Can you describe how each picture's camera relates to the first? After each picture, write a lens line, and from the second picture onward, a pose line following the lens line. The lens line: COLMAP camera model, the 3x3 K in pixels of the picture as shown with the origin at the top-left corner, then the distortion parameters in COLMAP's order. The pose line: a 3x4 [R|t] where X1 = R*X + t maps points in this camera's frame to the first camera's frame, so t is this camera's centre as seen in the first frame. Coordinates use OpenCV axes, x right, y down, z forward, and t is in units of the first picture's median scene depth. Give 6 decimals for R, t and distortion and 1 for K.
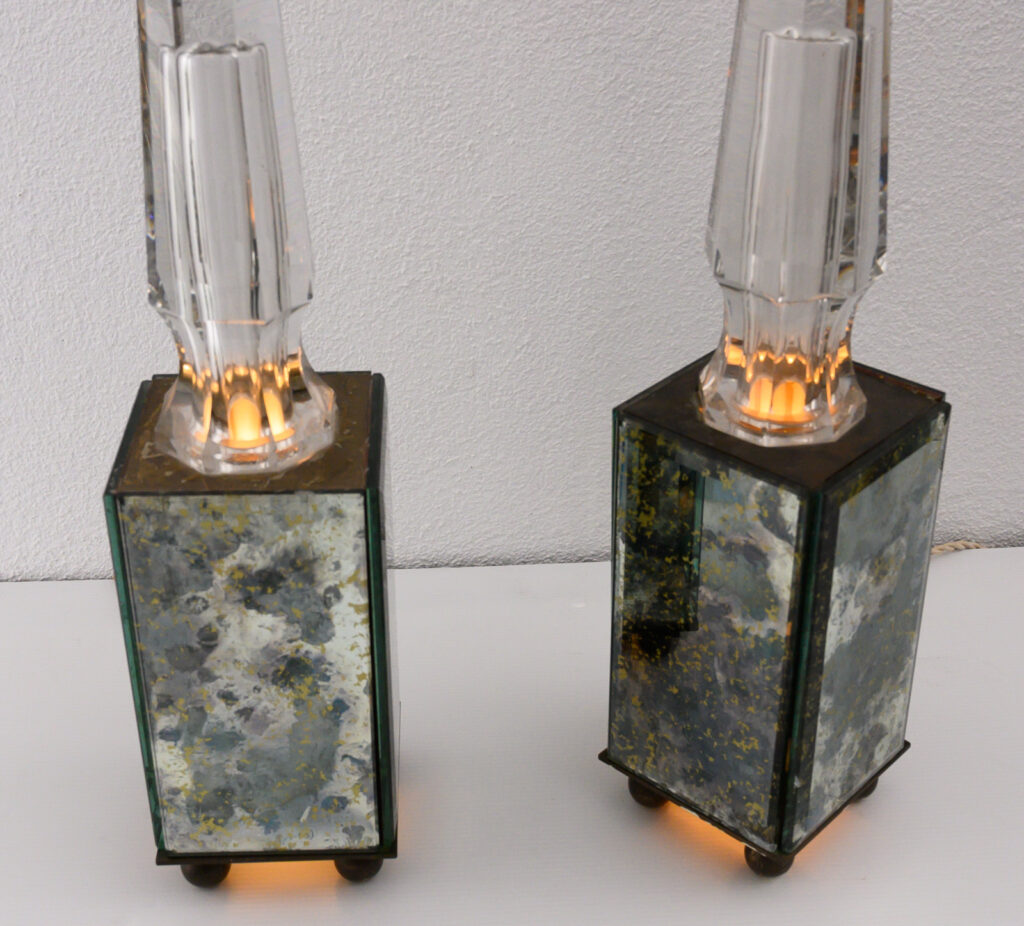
lens RADIAL K [[1305.8, 0, 512.0], [0, 1305.8, 463.0], [0, 0, 1]] dist [-0.007771, 0.002774]
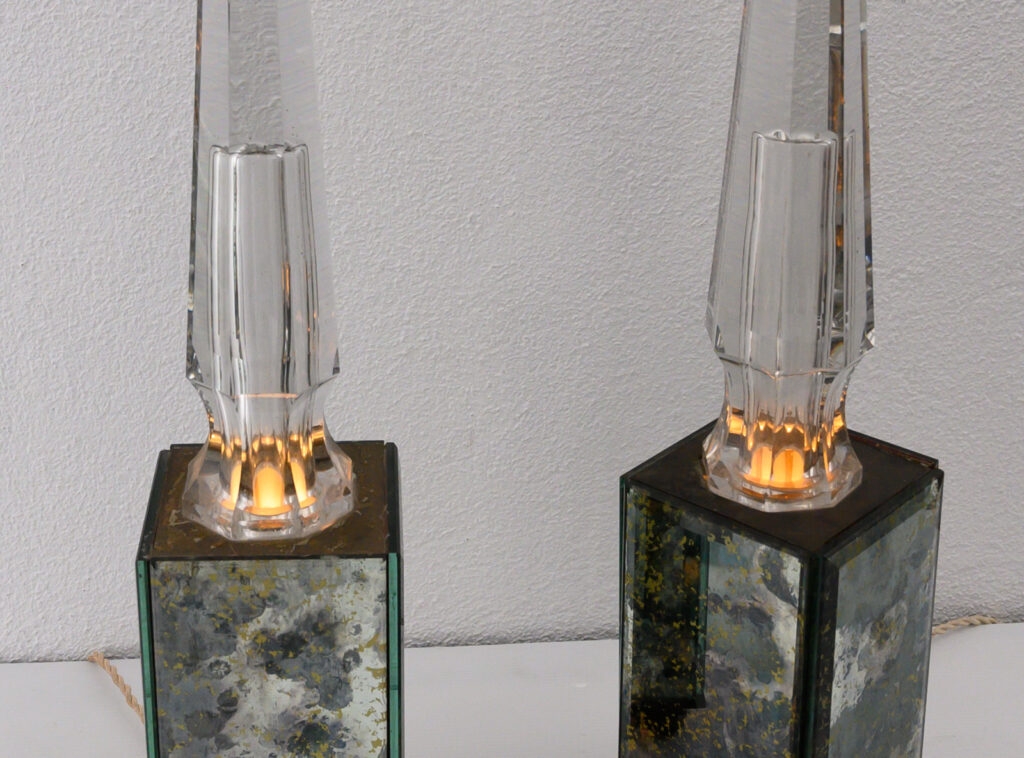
lens RADIAL K [[1696.3, 0, 510.5], [0, 1696.3, 301.6], [0, 0, 1]] dist [0.005038, -0.078840]
pose [[0.999358, 0.000841, 0.035822, -0.059378], [0.004523, 0.988767, -0.149399, 0.022479], [-0.035545, 0.149465, 0.988128, -0.355486]]
